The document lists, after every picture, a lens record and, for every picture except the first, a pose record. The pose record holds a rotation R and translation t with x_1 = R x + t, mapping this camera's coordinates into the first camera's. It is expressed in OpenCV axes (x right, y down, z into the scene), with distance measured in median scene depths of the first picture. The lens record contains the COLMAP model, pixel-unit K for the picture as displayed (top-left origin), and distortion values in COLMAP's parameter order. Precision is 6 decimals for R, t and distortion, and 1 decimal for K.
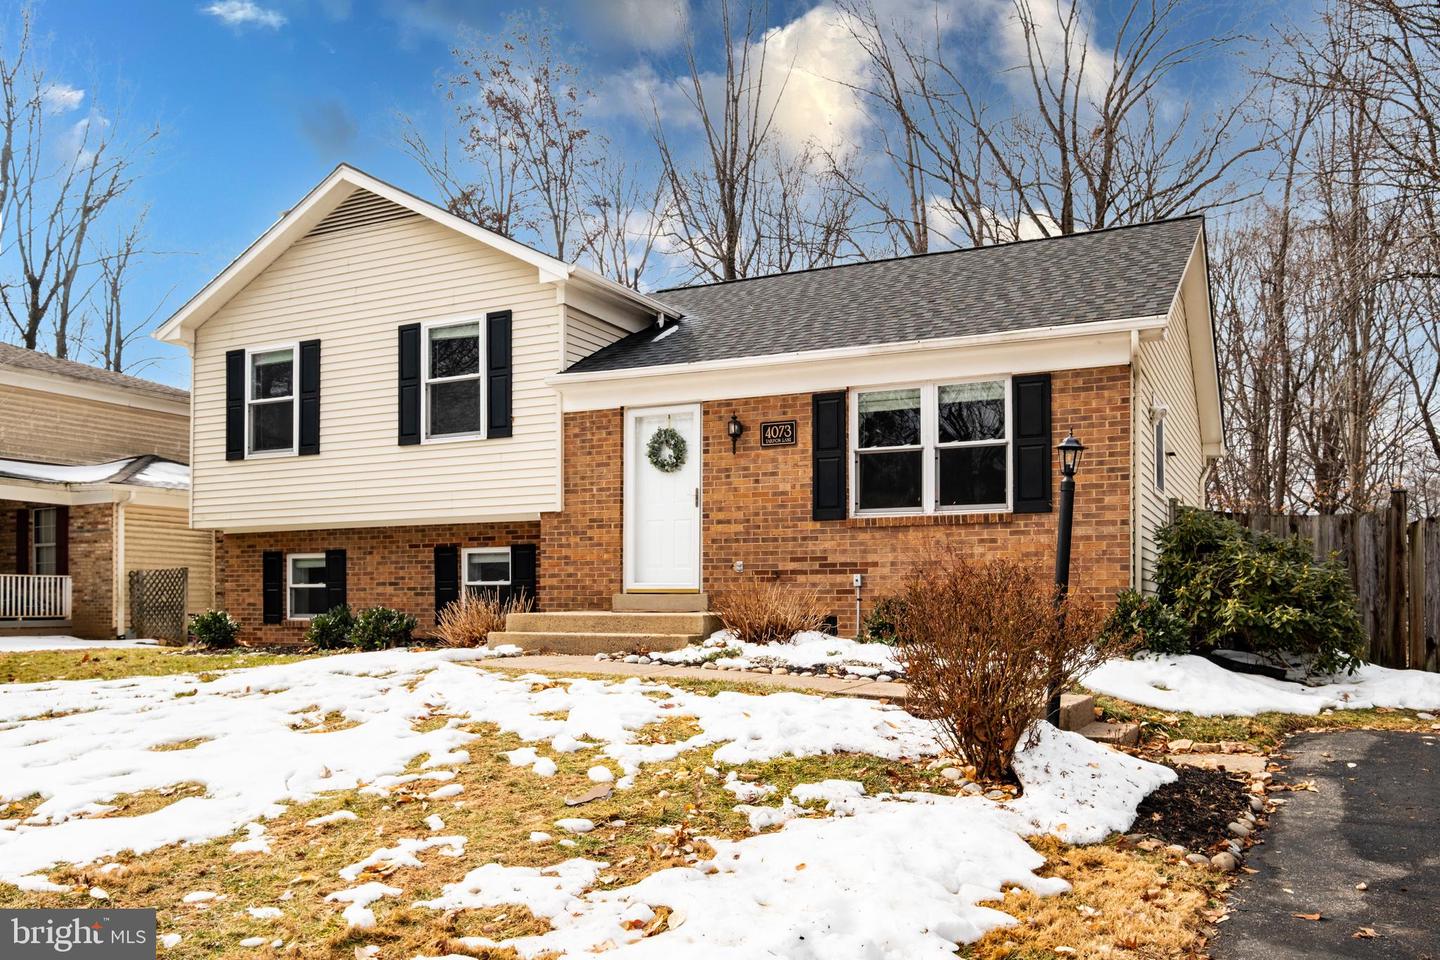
lens RADIAL K [[1195.6, 0, 741.7], [0, 1195.6, 500.6], [0, 0, 1]] dist [-0.004110, 0.010874]
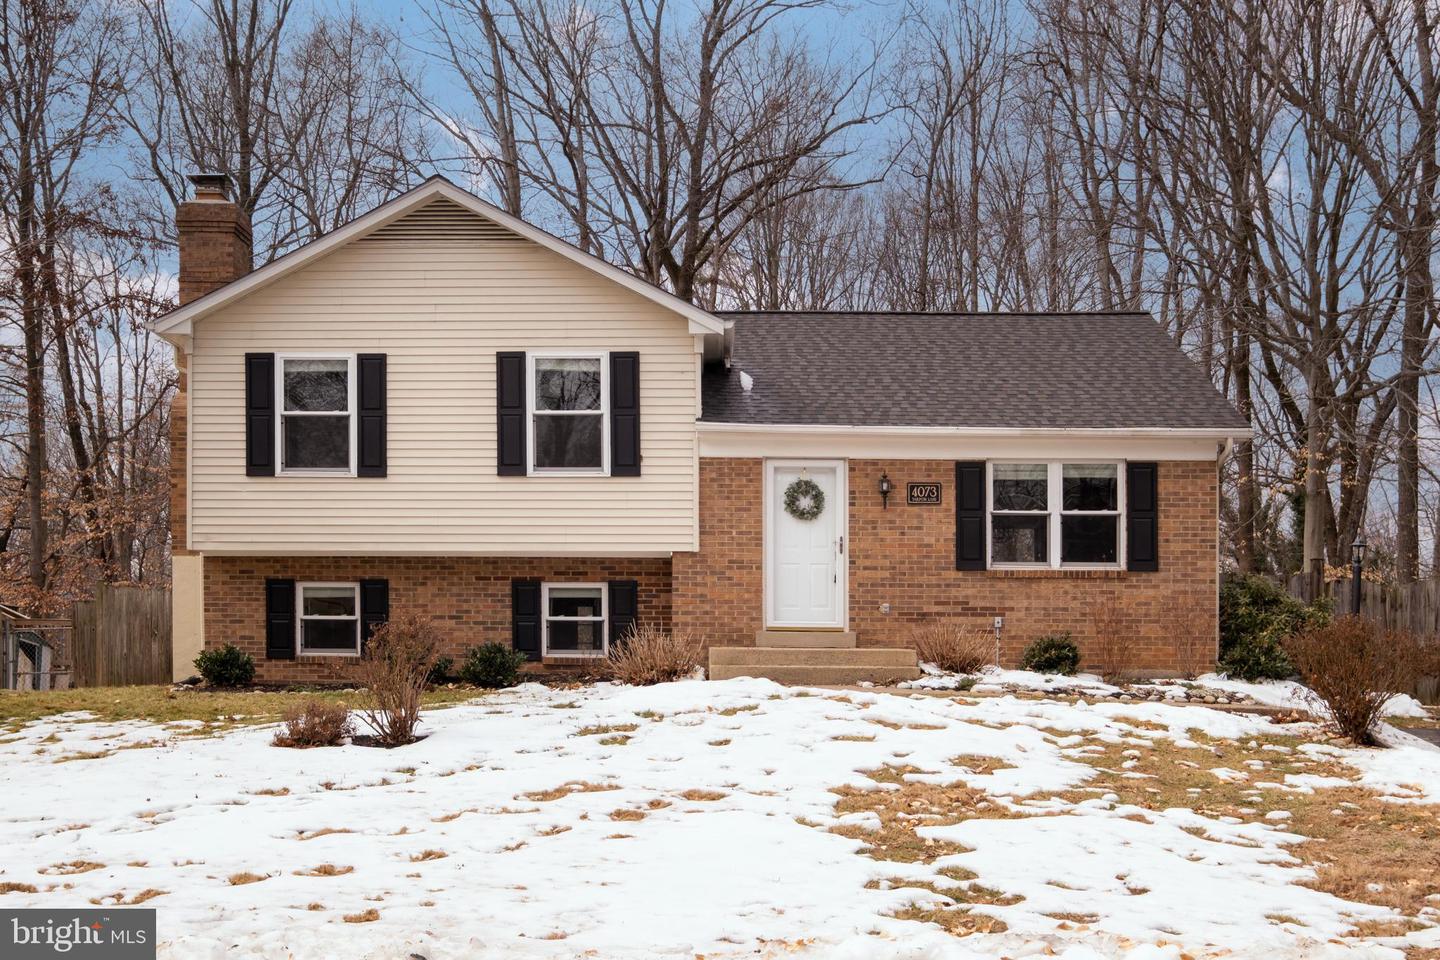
lens RADIAL K [[1779.6, 0, 725.4], [0, 1779.6, 476.6], [0, 0, 1]] dist [-0.030044, 0.000000]
pose [[0.893747, 0.050610, 0.445707, -0.885585], [-0.045733, 0.998718, -0.021699, -0.025602], [-0.446234, -0.000991, 0.894916, -0.434816]]
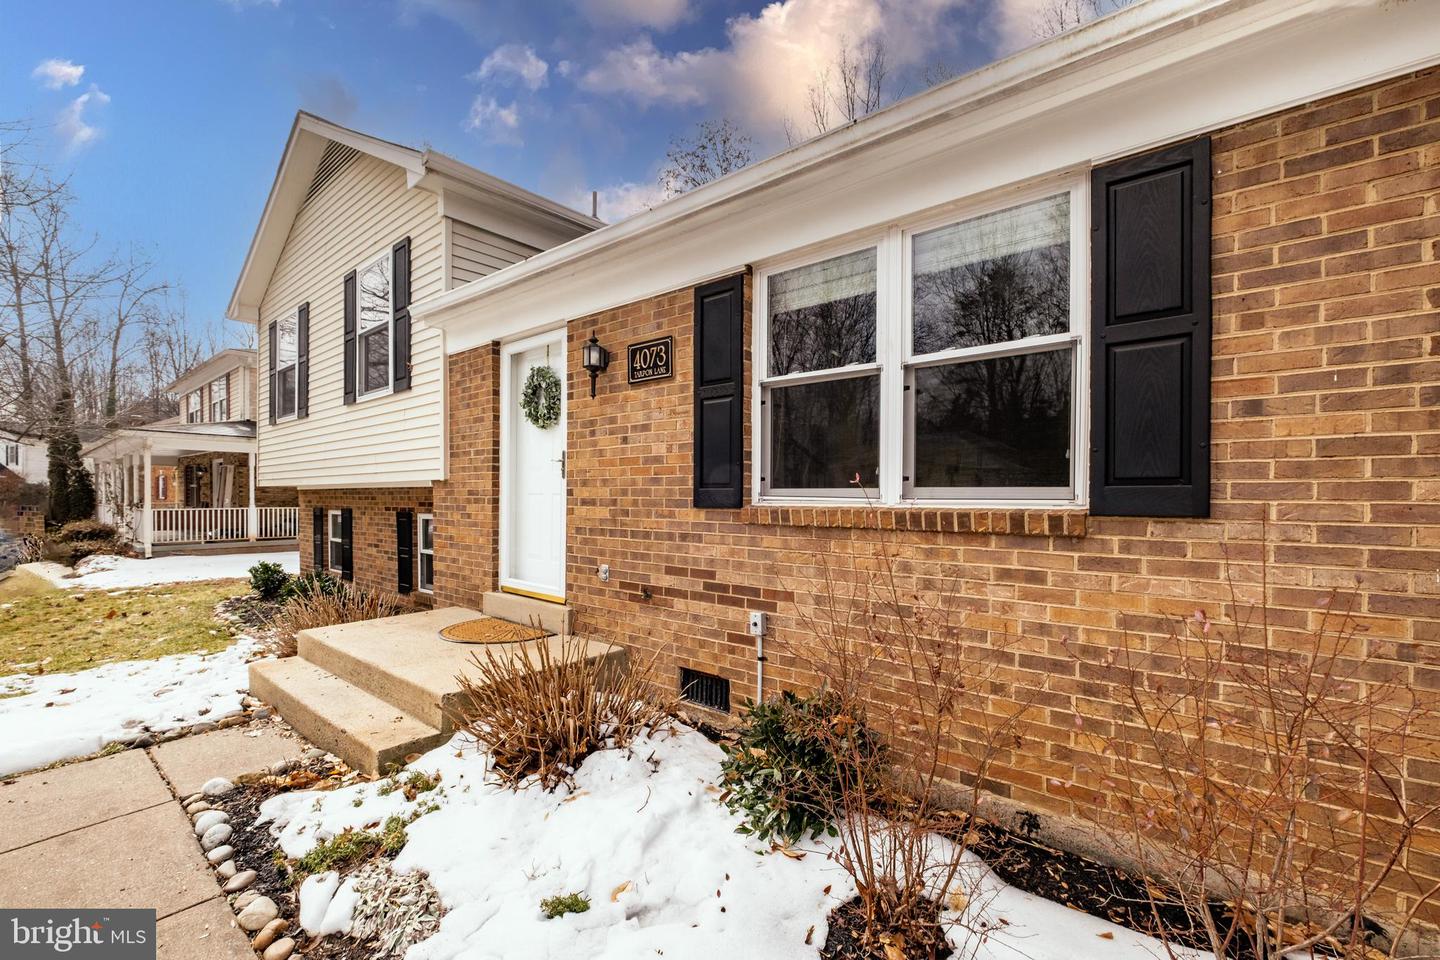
lens RADIAL K [[657.3, 0, 699.6], [0, 657.3, 485.6], [0, 0, 1]] dist [-0.000679, -0.003297]
pose [[0.958629, 0.001048, -0.284656, 0.146837], [0.019098, 0.997503, 0.067988, -0.014729], [0.284016, -0.070612, 0.956216, 0.671979]]
